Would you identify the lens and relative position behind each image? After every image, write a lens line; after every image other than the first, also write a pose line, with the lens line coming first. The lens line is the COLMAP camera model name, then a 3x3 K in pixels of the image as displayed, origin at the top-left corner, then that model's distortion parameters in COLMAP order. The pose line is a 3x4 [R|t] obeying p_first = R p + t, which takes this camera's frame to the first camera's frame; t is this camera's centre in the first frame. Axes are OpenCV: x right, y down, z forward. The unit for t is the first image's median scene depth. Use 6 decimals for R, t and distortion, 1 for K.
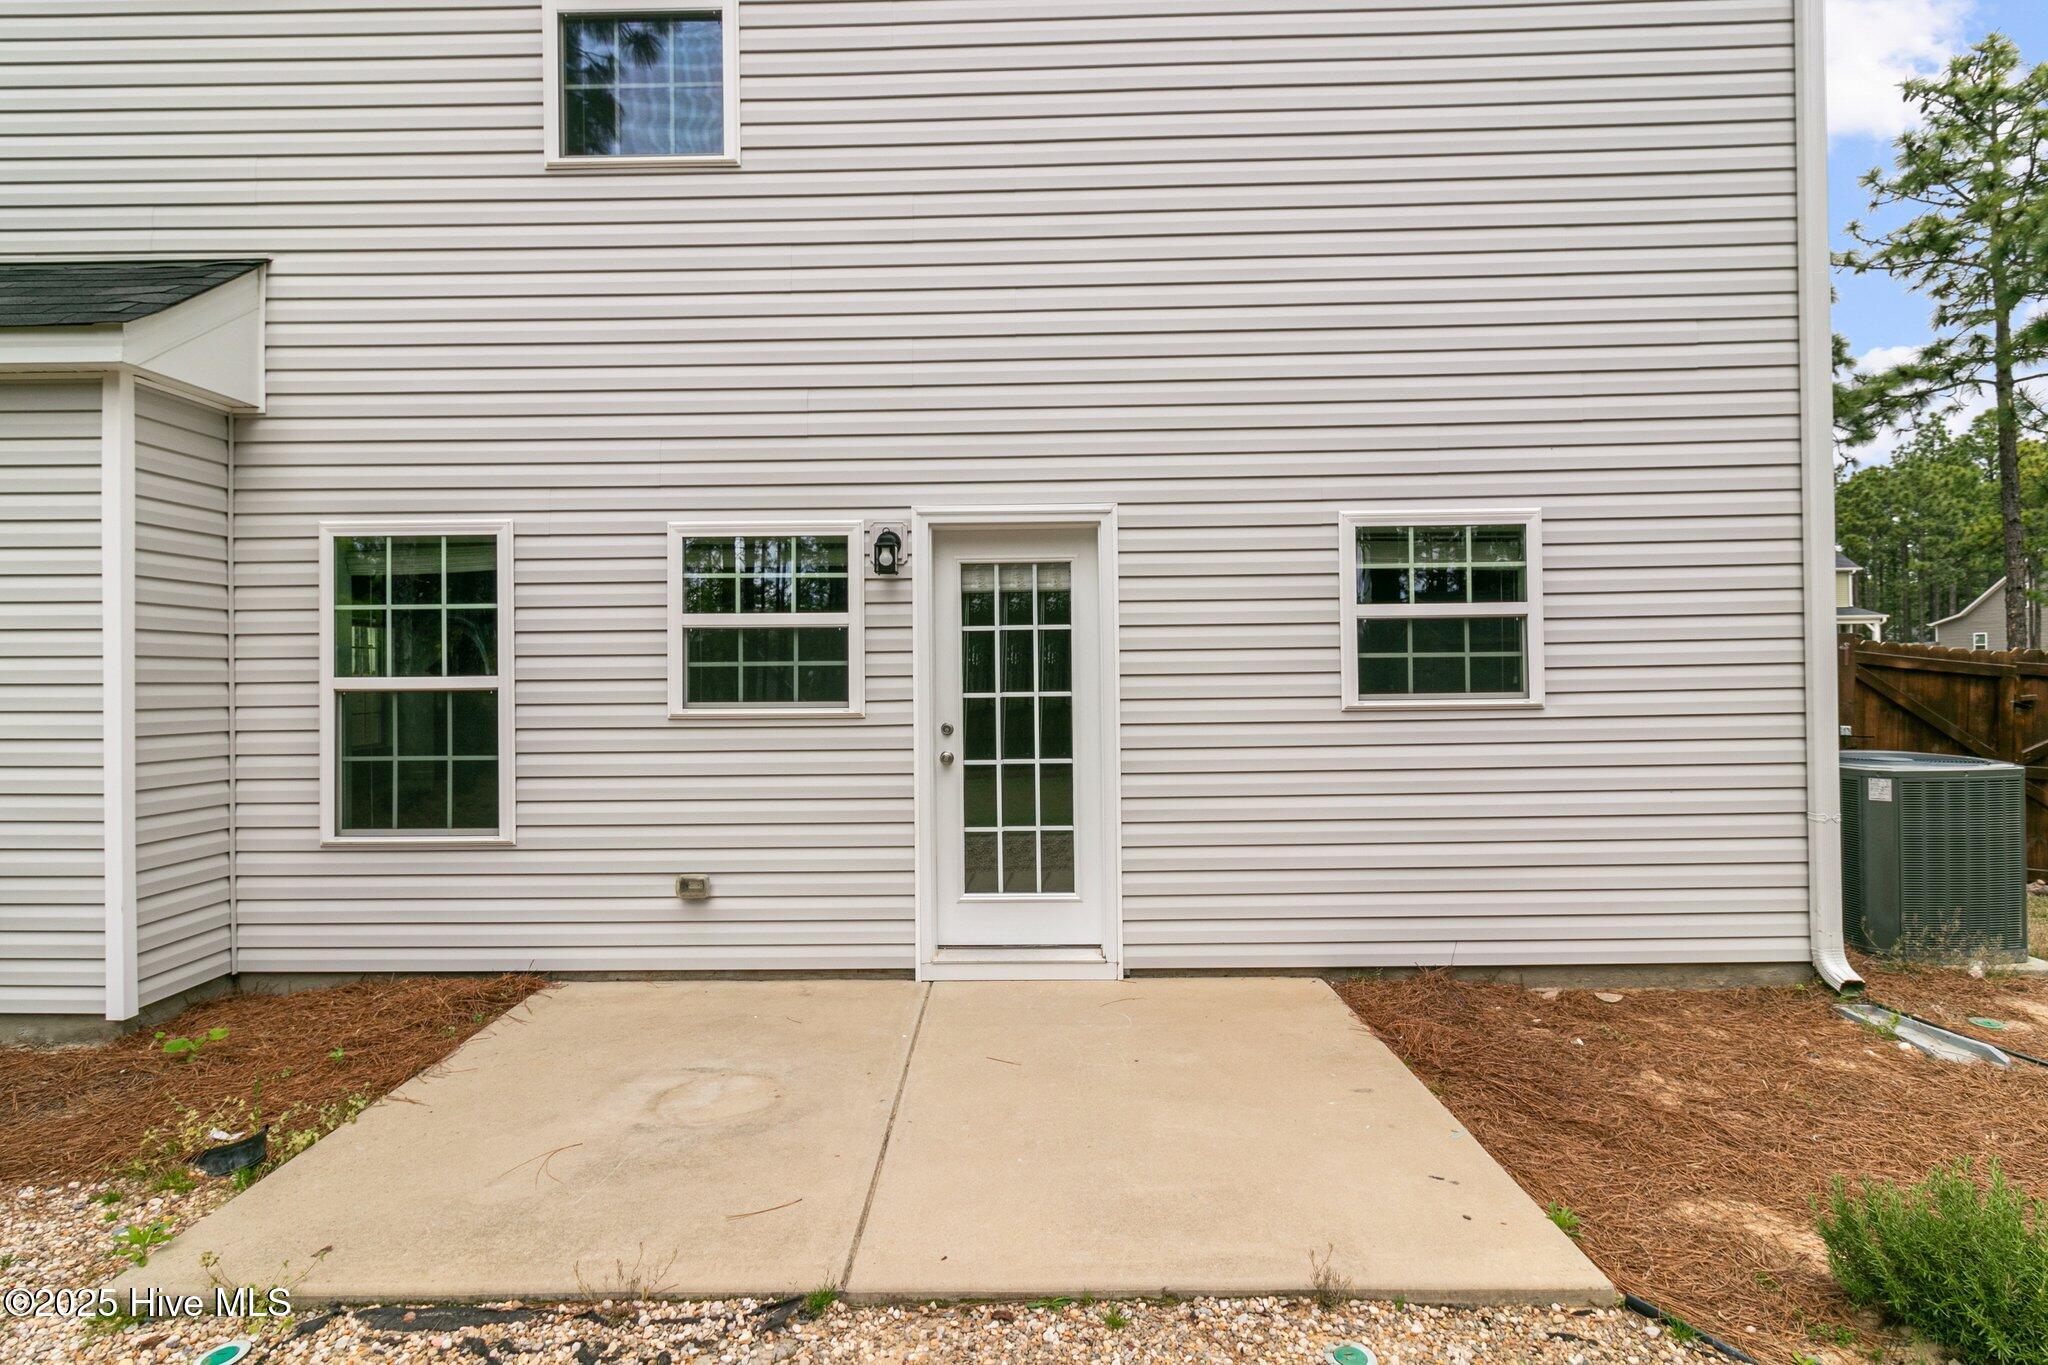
lens RADIAL K [[1061.5, 0, 1018.4], [0, 1061.5, 674.8], [0, 0, 1]] dist [0.007564, 0.000937]
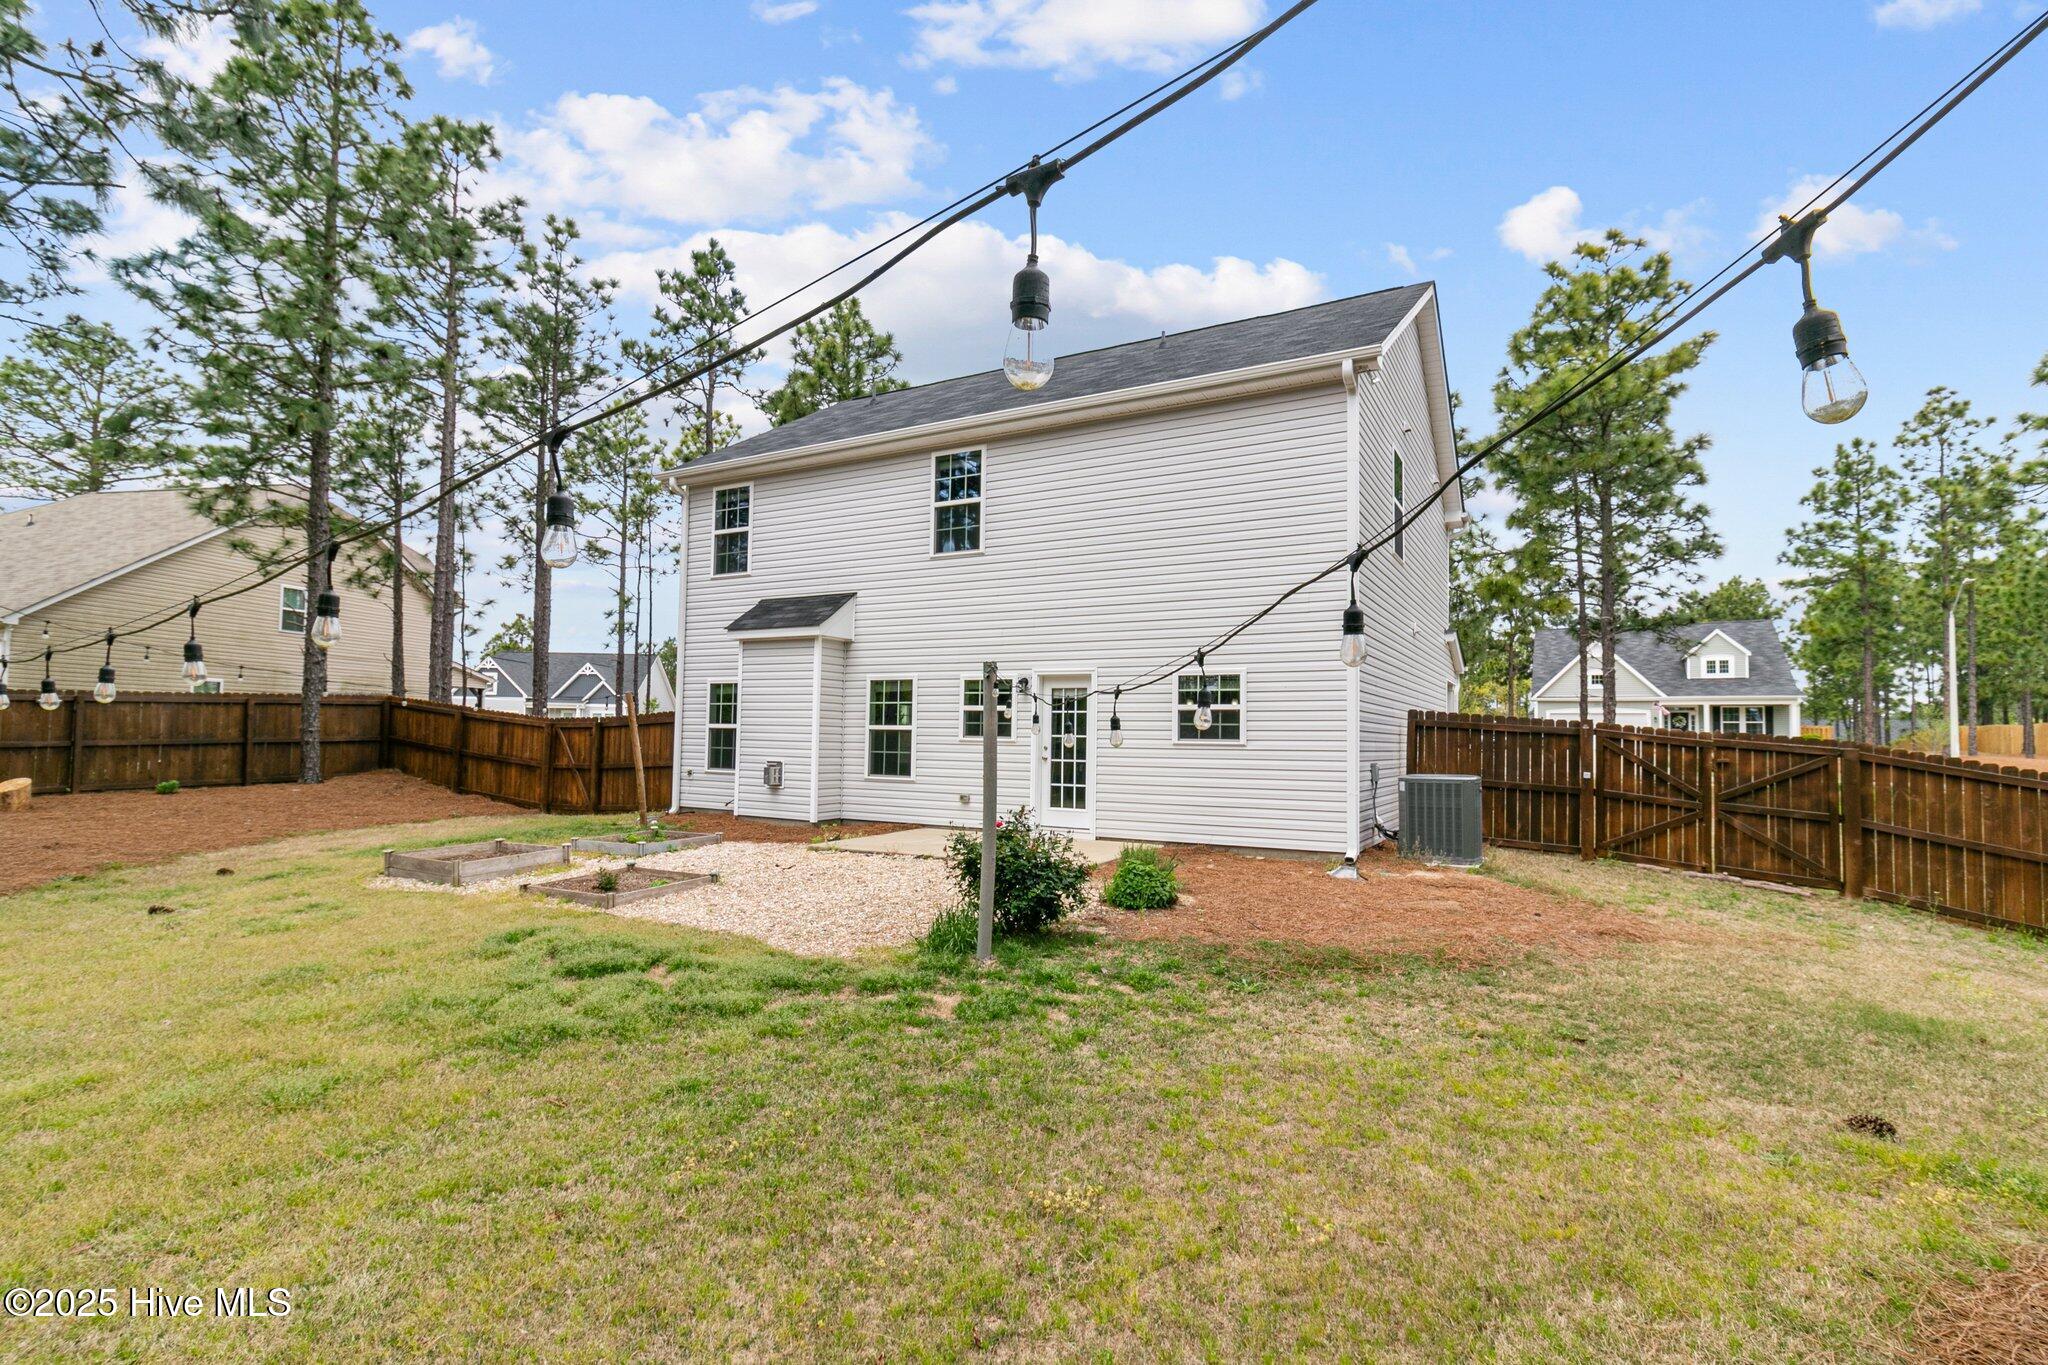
lens RADIAL K [[964.3, 0, 1024.5], [0, 964.3, 693.8], [0, 0, 1]] dist [0.014014, -0.001260]
pose [[0.878663, 0.002602, -0.477435, 1.116509], [-0.022600, 0.999091, -0.036147, 0.002639], [0.476907, 0.042552, 0.877923, -1.279845]]
